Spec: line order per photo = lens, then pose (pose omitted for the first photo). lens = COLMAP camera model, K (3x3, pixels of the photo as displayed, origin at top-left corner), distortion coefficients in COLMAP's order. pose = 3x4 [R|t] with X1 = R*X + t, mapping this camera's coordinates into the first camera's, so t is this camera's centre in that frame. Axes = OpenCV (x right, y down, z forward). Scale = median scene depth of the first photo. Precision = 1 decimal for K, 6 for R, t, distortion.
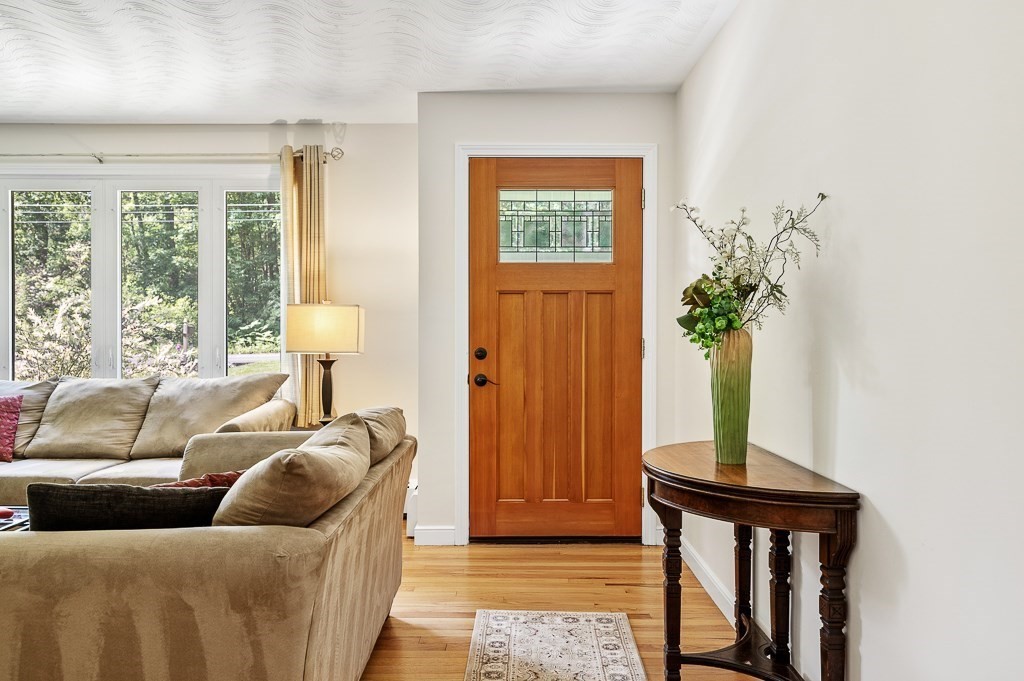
lens RADIAL K [[713.7, 0, 512.5], [0, 713.7, 338.7], [0, 0, 1]] dist [-0.003393, -0.001377]
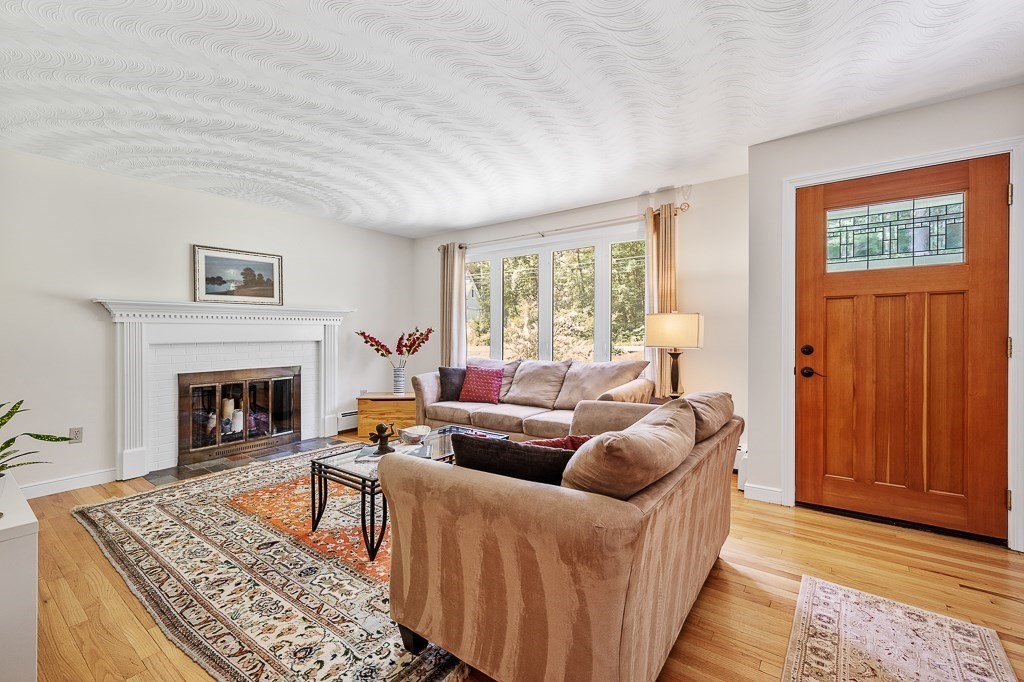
lens RADIAL K [[432.9, 0, 507.2], [0, 432.9, 339.9], [0, 0, 1]] dist [0.001221, 0.000282]
pose [[0.796276, 0.003069, -0.604925, -0.005864], [0.001564, 0.999973, 0.007132, -0.001975], [0.604931, -0.006625, 0.796250, 0.121541]]
